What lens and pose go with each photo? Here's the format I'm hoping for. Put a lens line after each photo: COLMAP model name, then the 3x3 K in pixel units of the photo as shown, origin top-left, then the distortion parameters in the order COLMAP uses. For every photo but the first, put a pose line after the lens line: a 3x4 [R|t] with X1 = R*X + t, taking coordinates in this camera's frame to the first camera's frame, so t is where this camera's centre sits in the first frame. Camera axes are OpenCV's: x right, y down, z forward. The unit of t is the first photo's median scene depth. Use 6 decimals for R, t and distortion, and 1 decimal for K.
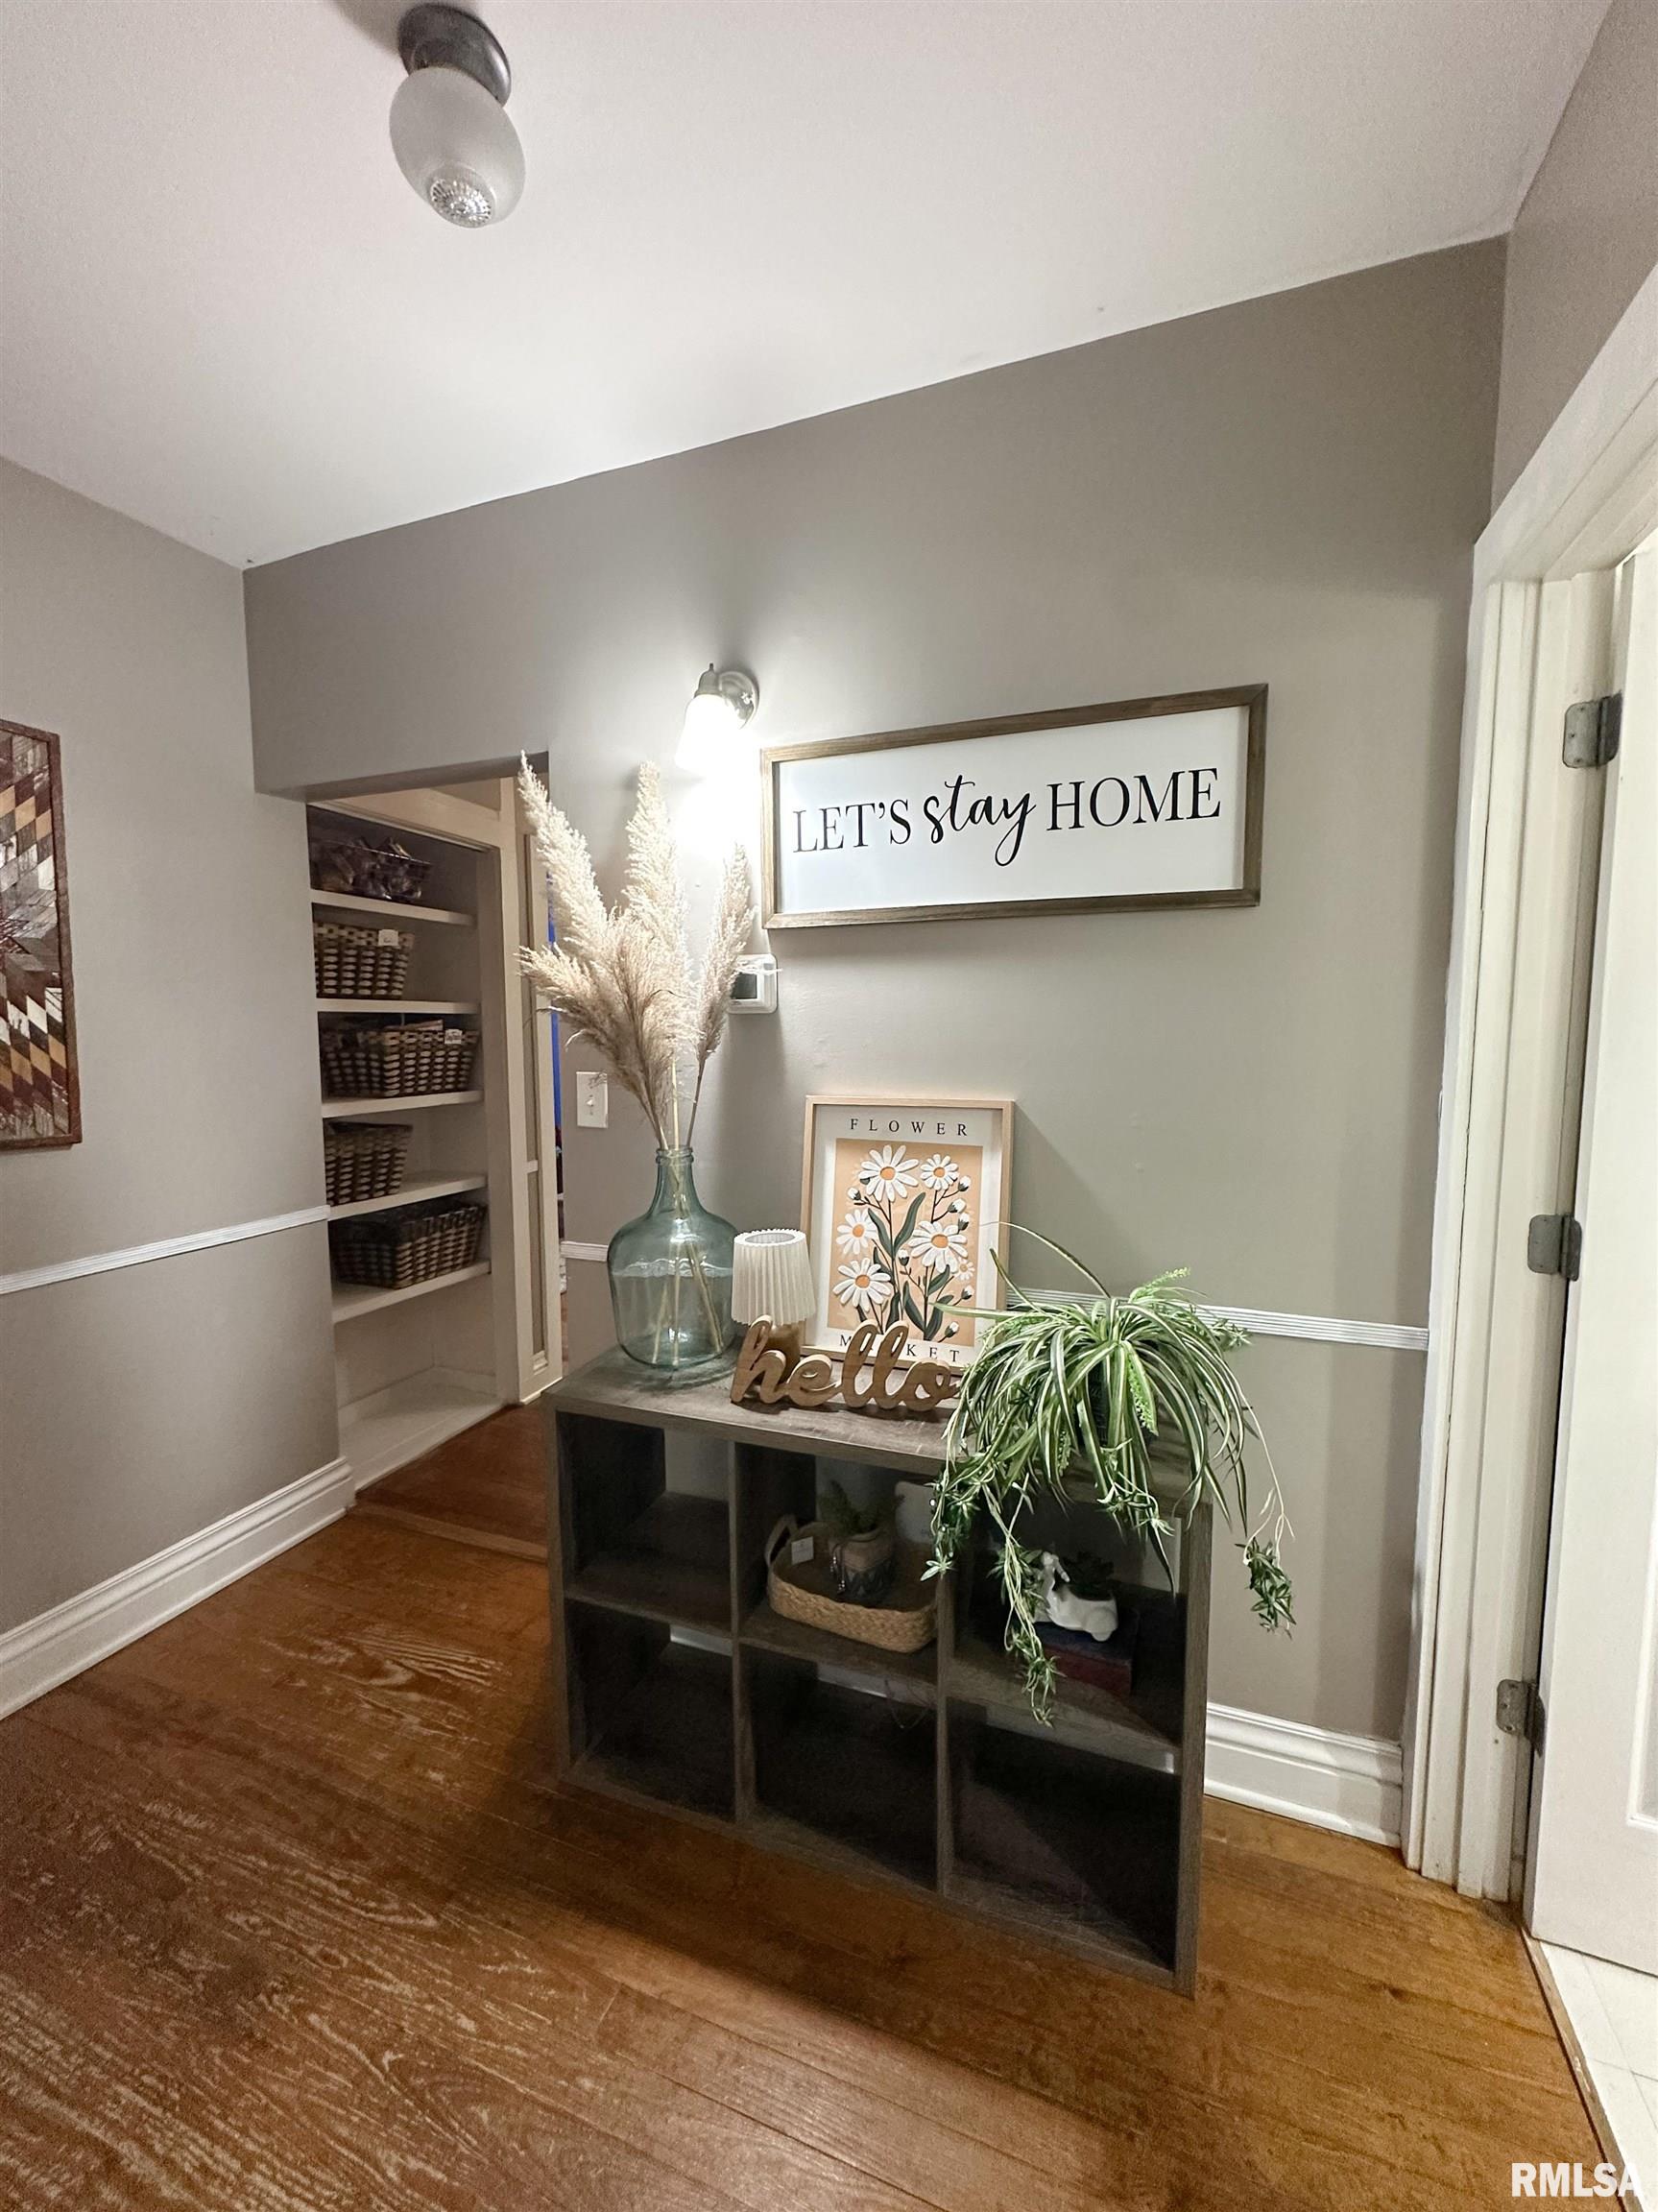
lens RADIAL K [[883.9, 0, 829.1], [0, 883.9, 1104.0], [0, 0, 1]] dist [-0.000873, 0.000107]
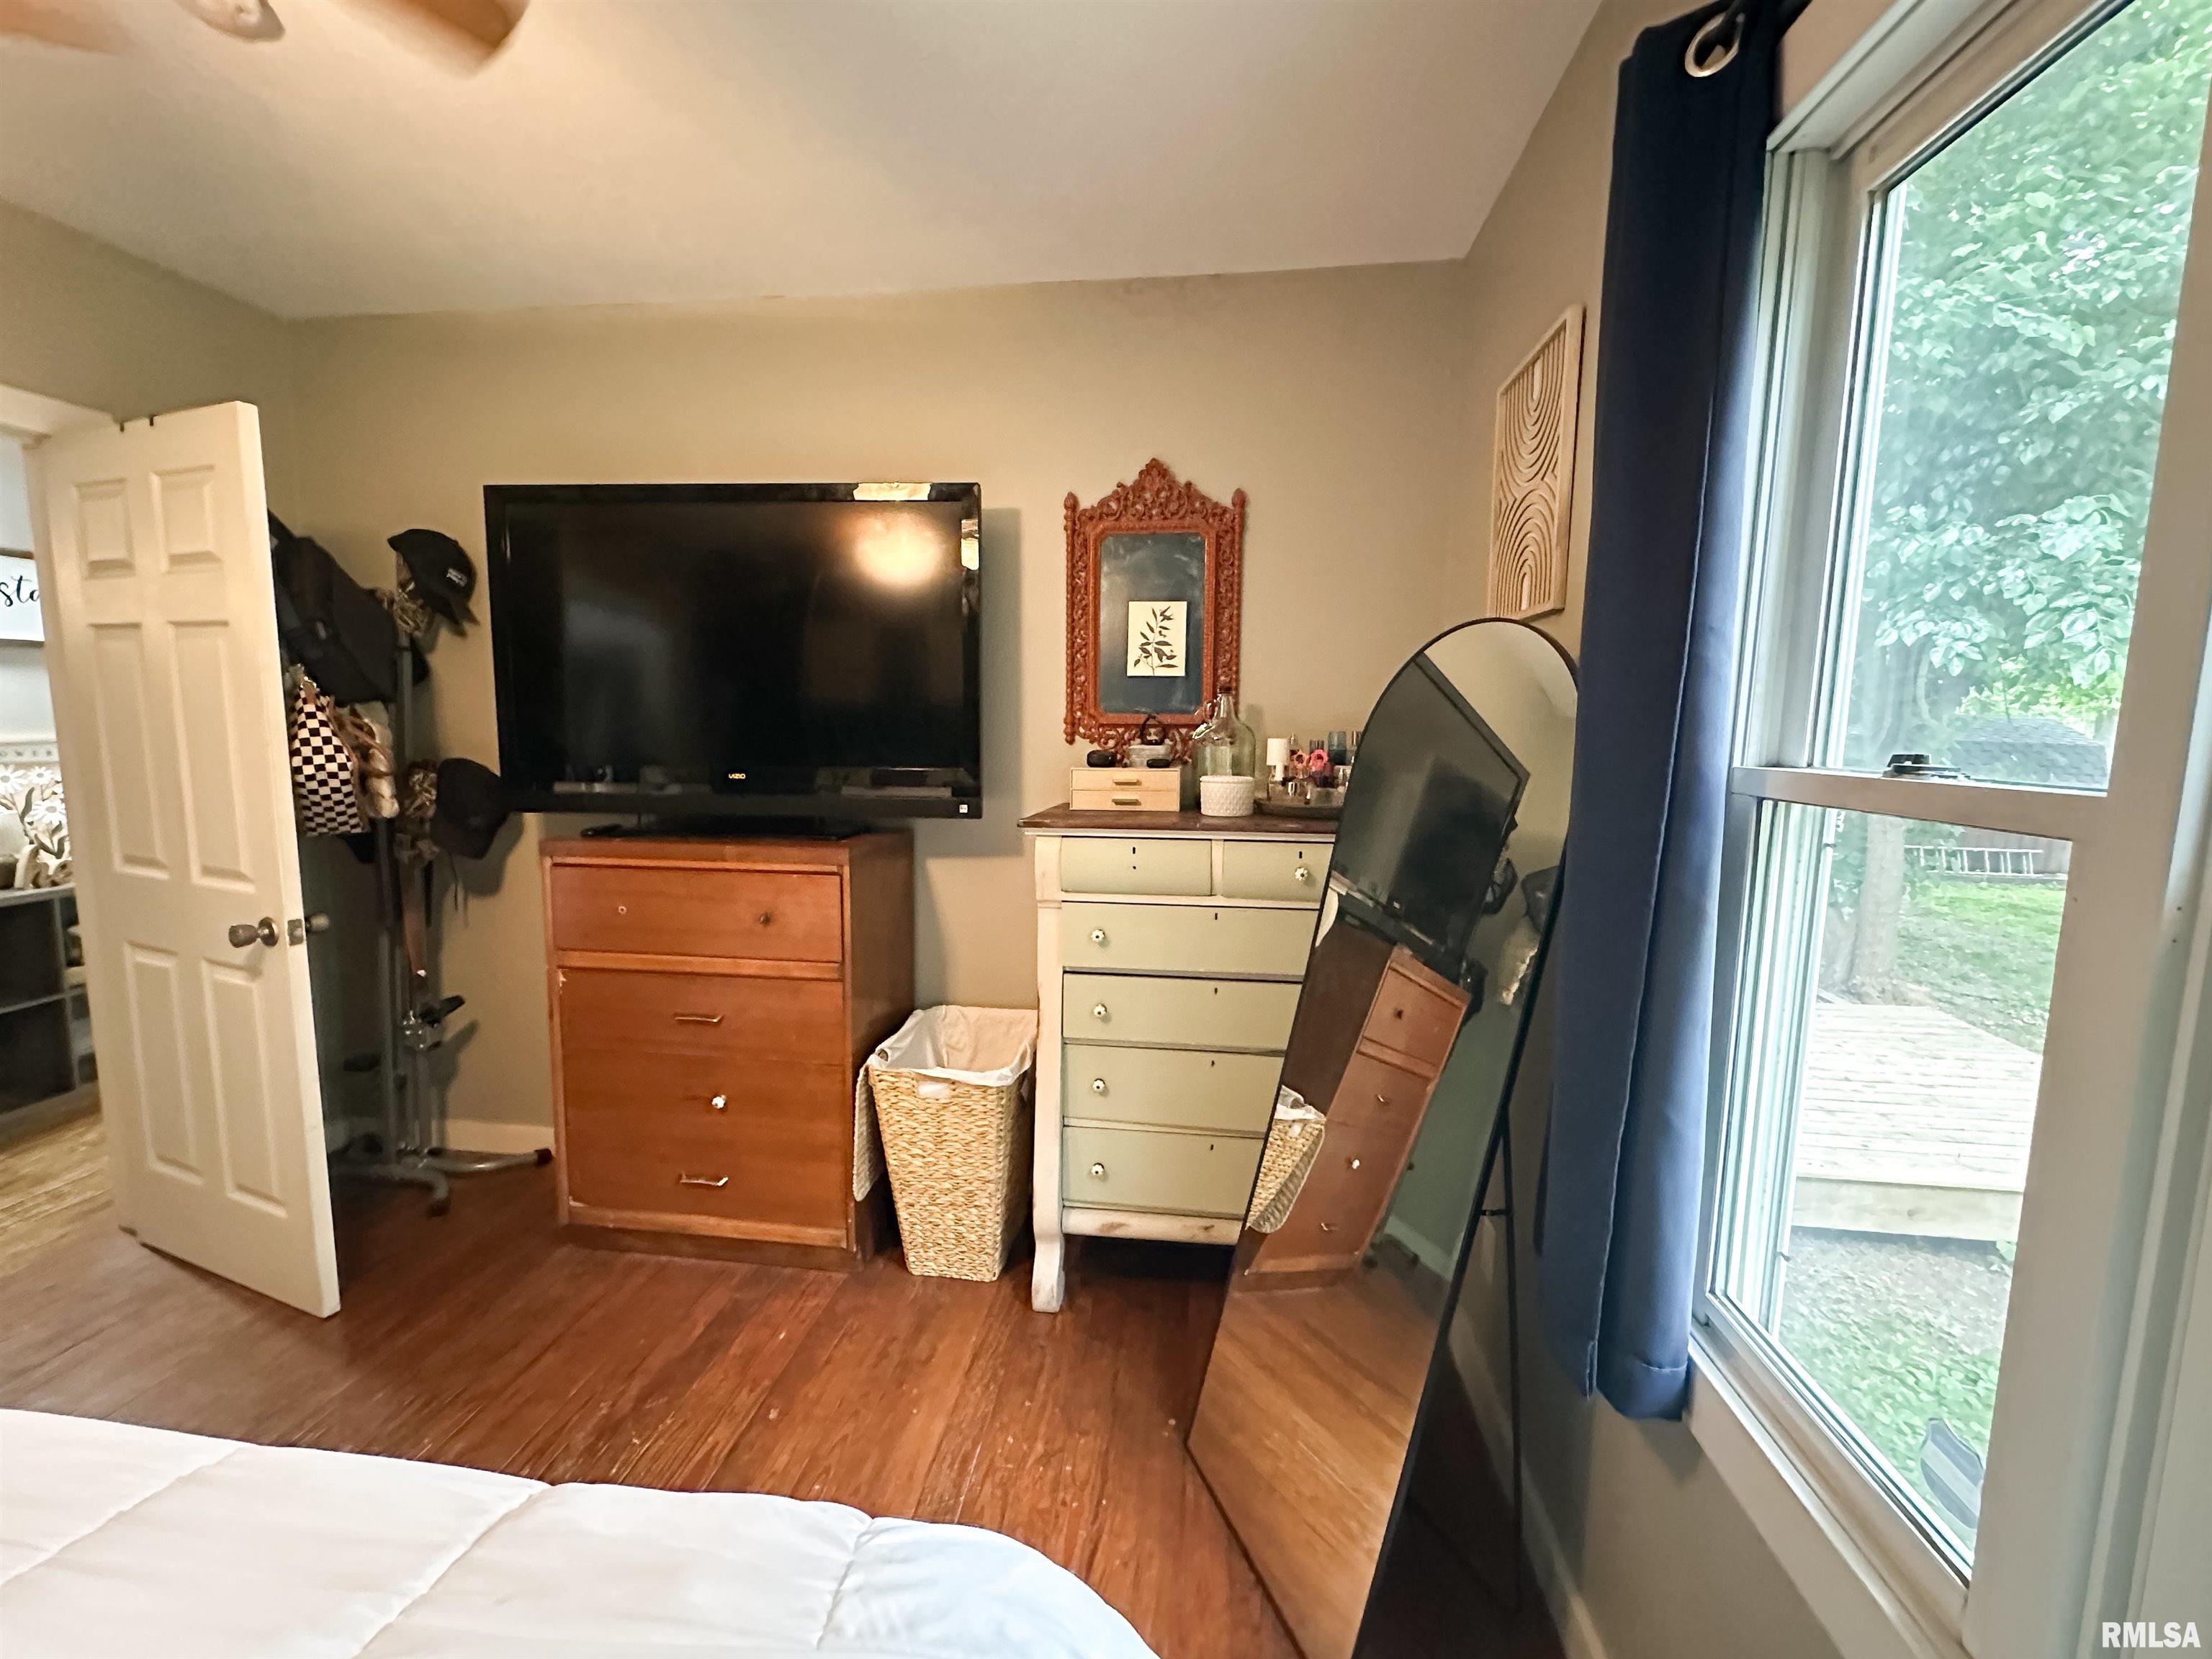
lens RADIAL K [[884.0, 0, 1101.1], [0, 884.0, 828.3], [0, 0, 1]] dist [-0.000873, 0.000107]
pose [[-0.233587, -0.115326, 0.965472, -2.332645], [0.074701, 0.987878, 0.136075, 0.101425], [-0.969462, 0.103907, -0.222140, -0.837468]]
